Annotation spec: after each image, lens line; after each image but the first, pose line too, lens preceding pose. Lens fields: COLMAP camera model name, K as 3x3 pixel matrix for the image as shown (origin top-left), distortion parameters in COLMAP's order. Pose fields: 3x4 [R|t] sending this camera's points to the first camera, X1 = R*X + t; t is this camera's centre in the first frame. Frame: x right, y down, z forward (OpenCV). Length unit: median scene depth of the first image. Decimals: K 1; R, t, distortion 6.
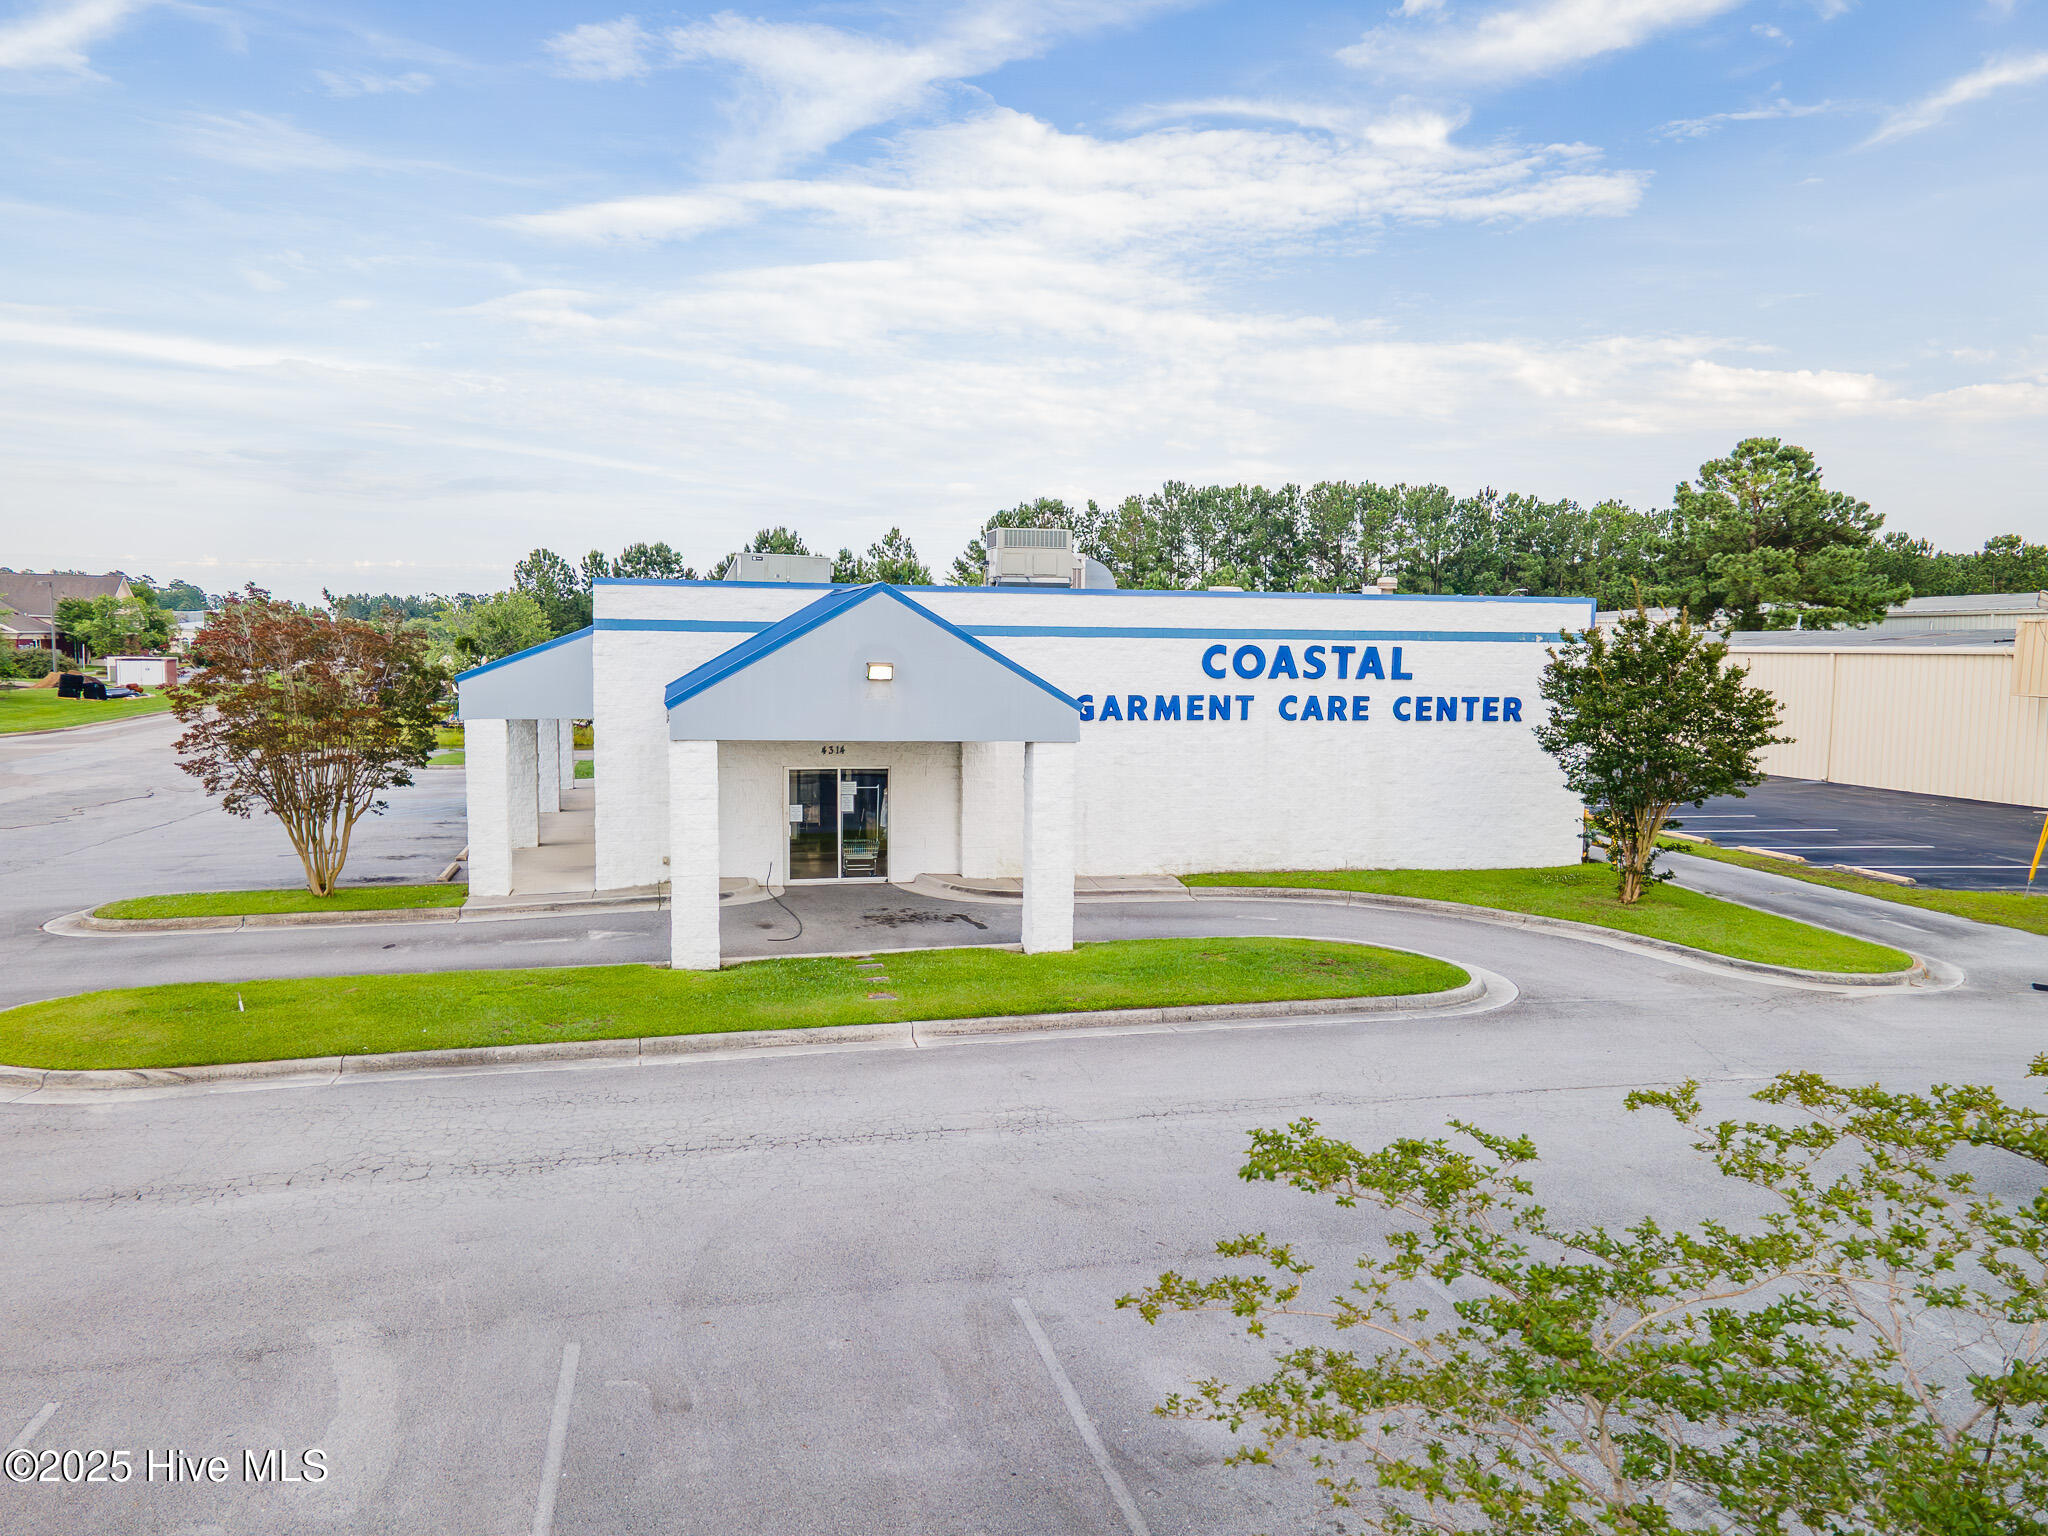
lens RADIAL K [[1502.9, 0, 1024.9], [0, 1502.9, 788.3], [0, 0, 1]] dist [0.034146, 0.024181]
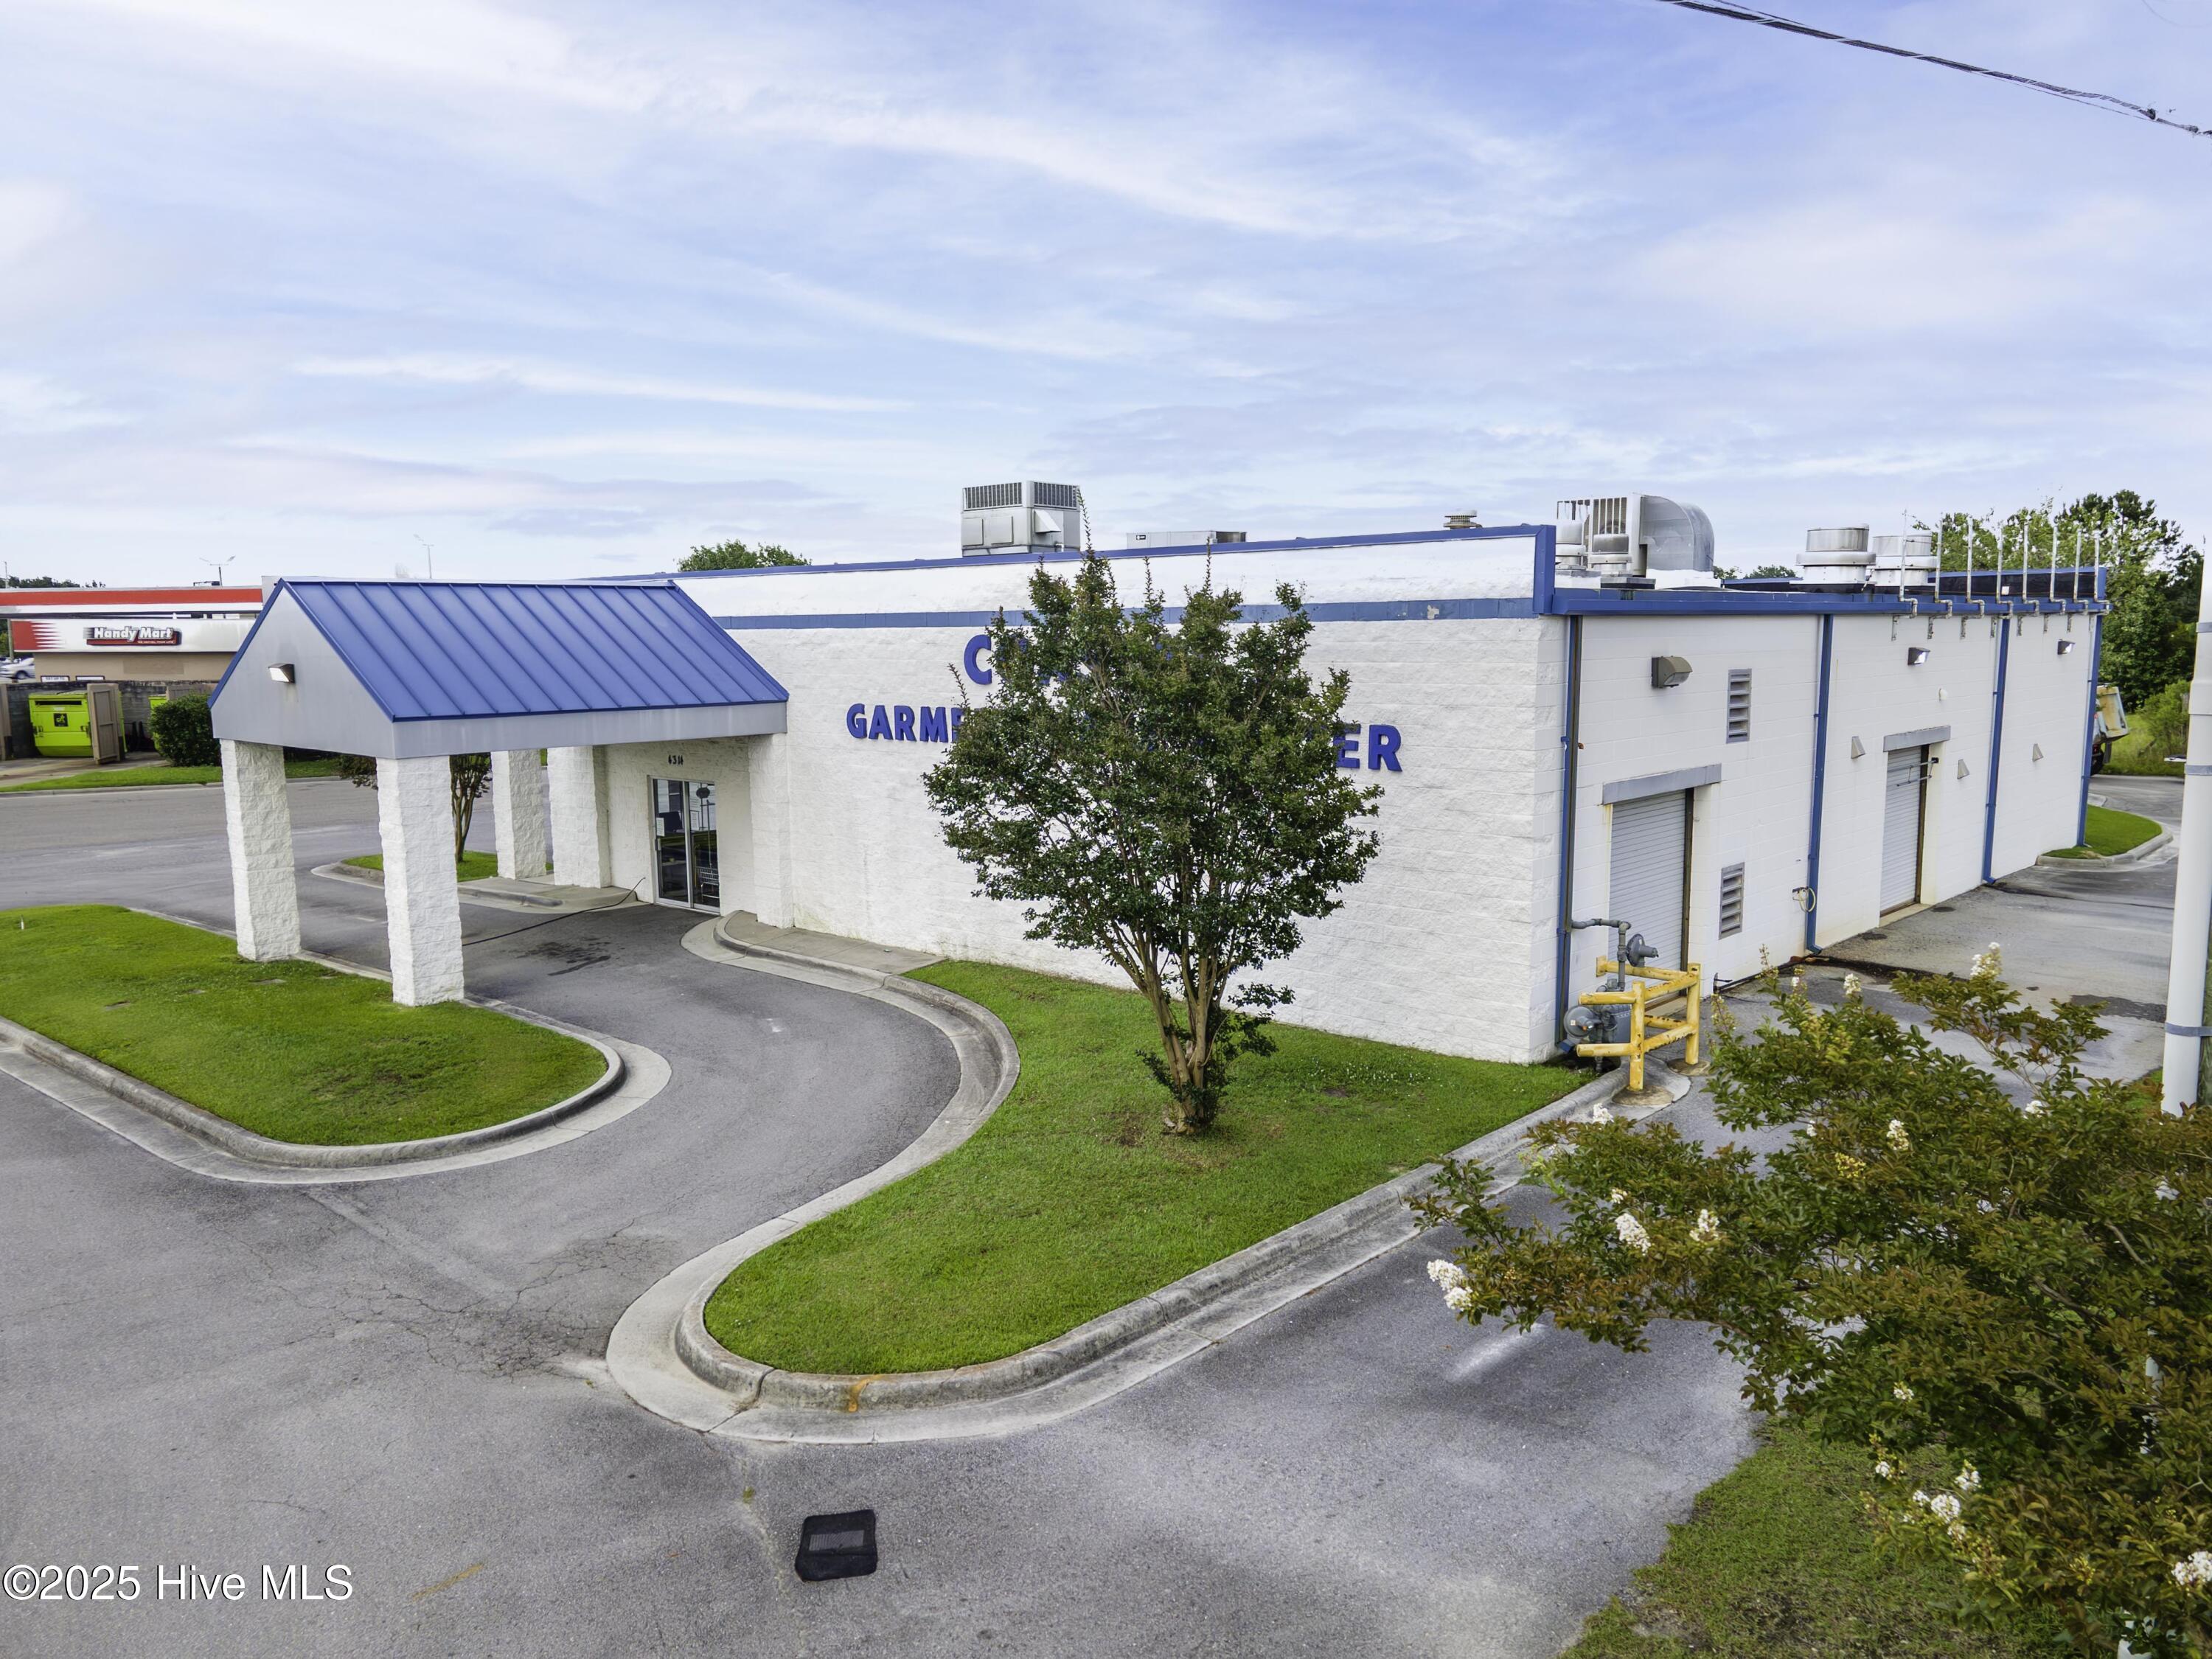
lens RADIAL K [[1623.2, 0, 1113.2], [0, 1623.2, 834.4], [0, 0, 1]] dist [0.034146, 0.024181]
pose [[0.565749, 0.085152, -0.820169, 0.767087], [-0.063114, 0.996208, 0.059893, -0.052099], [0.822158, 0.017880, 0.568978, 0.619253]]
